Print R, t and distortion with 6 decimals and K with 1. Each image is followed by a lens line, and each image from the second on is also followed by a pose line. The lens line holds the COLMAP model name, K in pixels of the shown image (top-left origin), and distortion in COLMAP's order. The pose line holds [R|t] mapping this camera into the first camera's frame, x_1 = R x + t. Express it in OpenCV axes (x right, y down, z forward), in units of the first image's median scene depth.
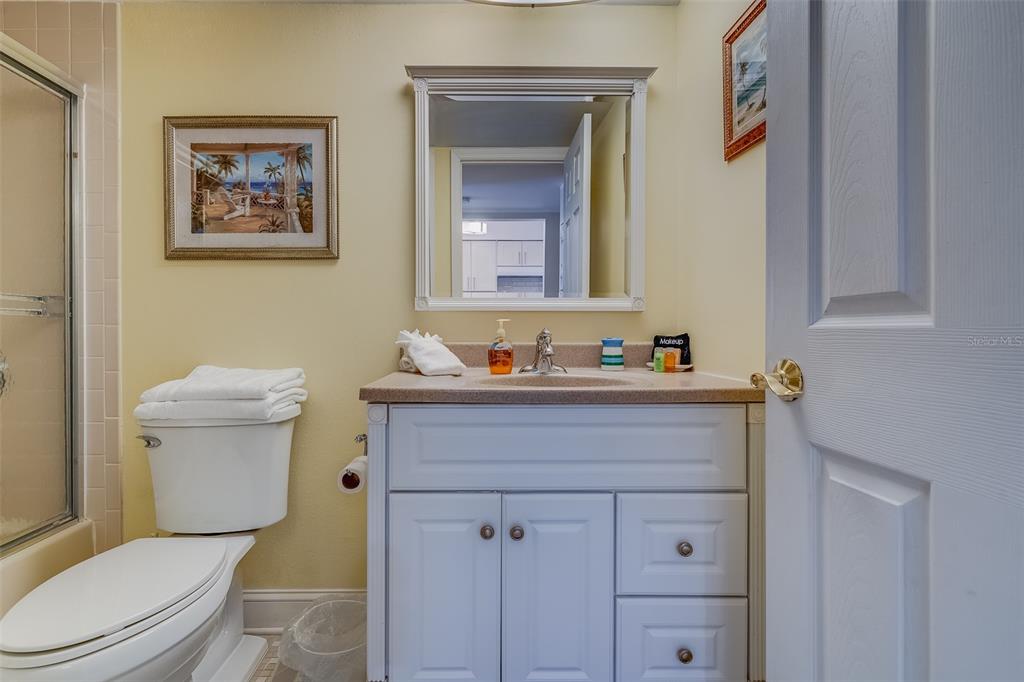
lens RADIAL K [[472.4, 0, 506.4], [0, 472.4, 337.6], [0, 0, 1]] dist [0.000373, 0.000792]
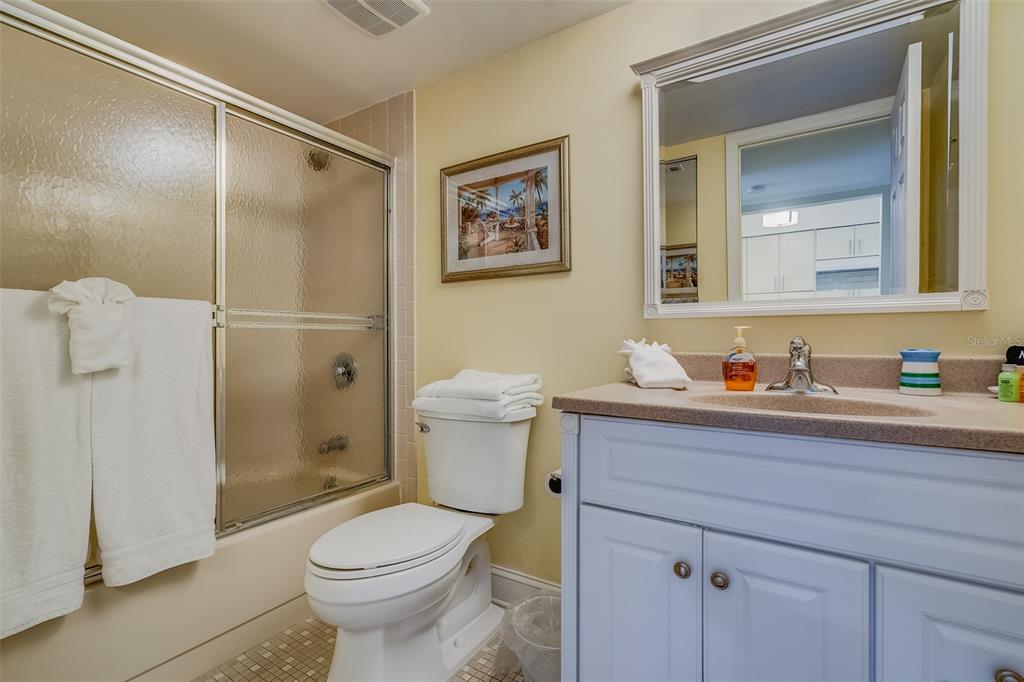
lens RADIAL K [[474.0, 0, 498.5], [0, 474.0, 344.3], [0, 0, 1]] dist [-0.001875, 0.000445]
pose [[0.827904, 0.003568, -0.560858, 0.104800], [-0.004732, 0.999989, -0.000624, -0.003509], [0.560850, 0.003171, 0.827911, 0.047882]]
